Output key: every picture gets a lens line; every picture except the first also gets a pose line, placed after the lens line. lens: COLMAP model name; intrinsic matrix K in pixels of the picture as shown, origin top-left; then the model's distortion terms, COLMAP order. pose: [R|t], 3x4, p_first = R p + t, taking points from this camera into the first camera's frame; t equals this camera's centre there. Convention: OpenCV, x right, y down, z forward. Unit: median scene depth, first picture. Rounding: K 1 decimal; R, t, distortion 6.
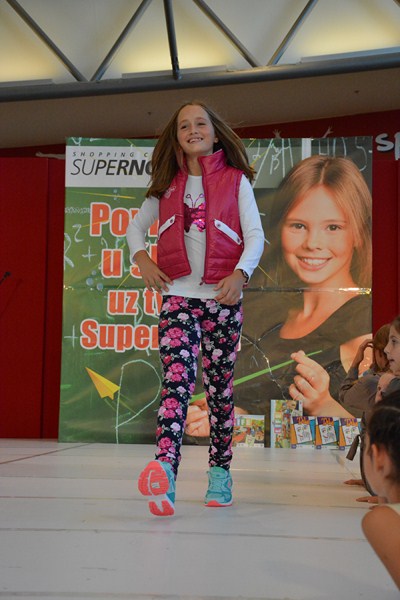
lens RADIAL K [[1113.4, 0, 199.1], [0, 1113.4, 298.9], [0, 0, 1]] dist [0.302313, 0.132553]
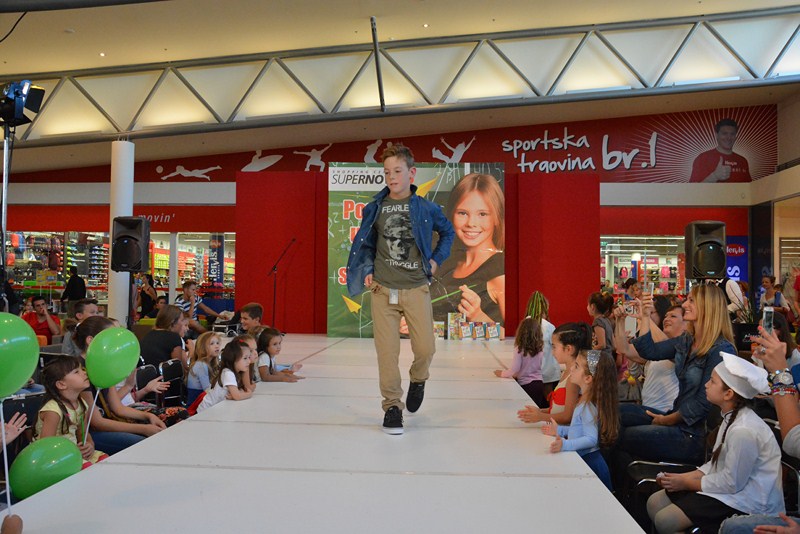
lens RADIAL K [[752.4, 0, 406.3], [0, 752.4, 265.7], [0, 0, 1]] dist [-0.066773, 0.016143]
pose [[0.999361, -0.007070, 0.035038, -0.041441], [0.005052, 0.998340, 0.057367, -0.051048], [-0.035386, -0.057154, 0.997738, -0.172932]]
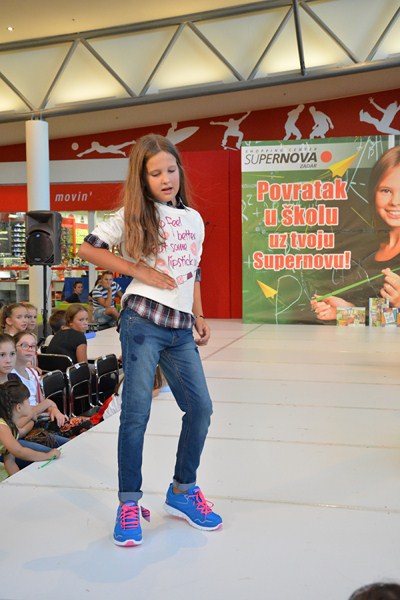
lens RADIAL K [[791.3, 0, 190.7], [0, 791.3, 299.9], [0, 0, 1]] dist [0.023906, 0.515312]
pose [[0.988168, -0.016554, -0.152480, -0.018125], [0.038302, 0.989293, 0.140824, -0.081778], [0.148516, -0.144998, 0.978222, -0.192192]]
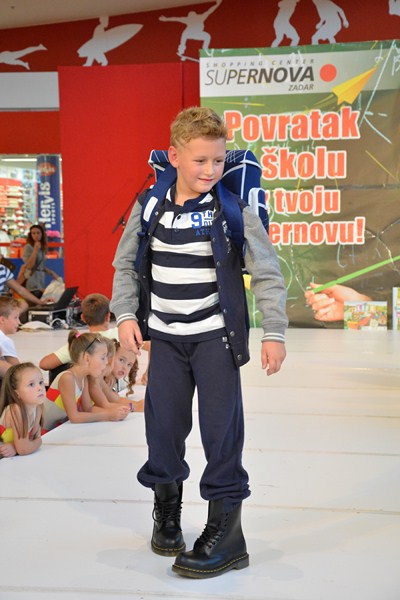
lens RADIAL K [[1201.0, 0, 196.2], [0, 1201.0, 296.7], [0, 0, 1]] dist [0.397409, 0.545858]
pose [[0.993785, -0.022595, -0.109000, 0.001517], [0.038626, 0.988339, 0.147292, -0.083387], [0.104401, -0.150587, 0.983069, -0.199134]]
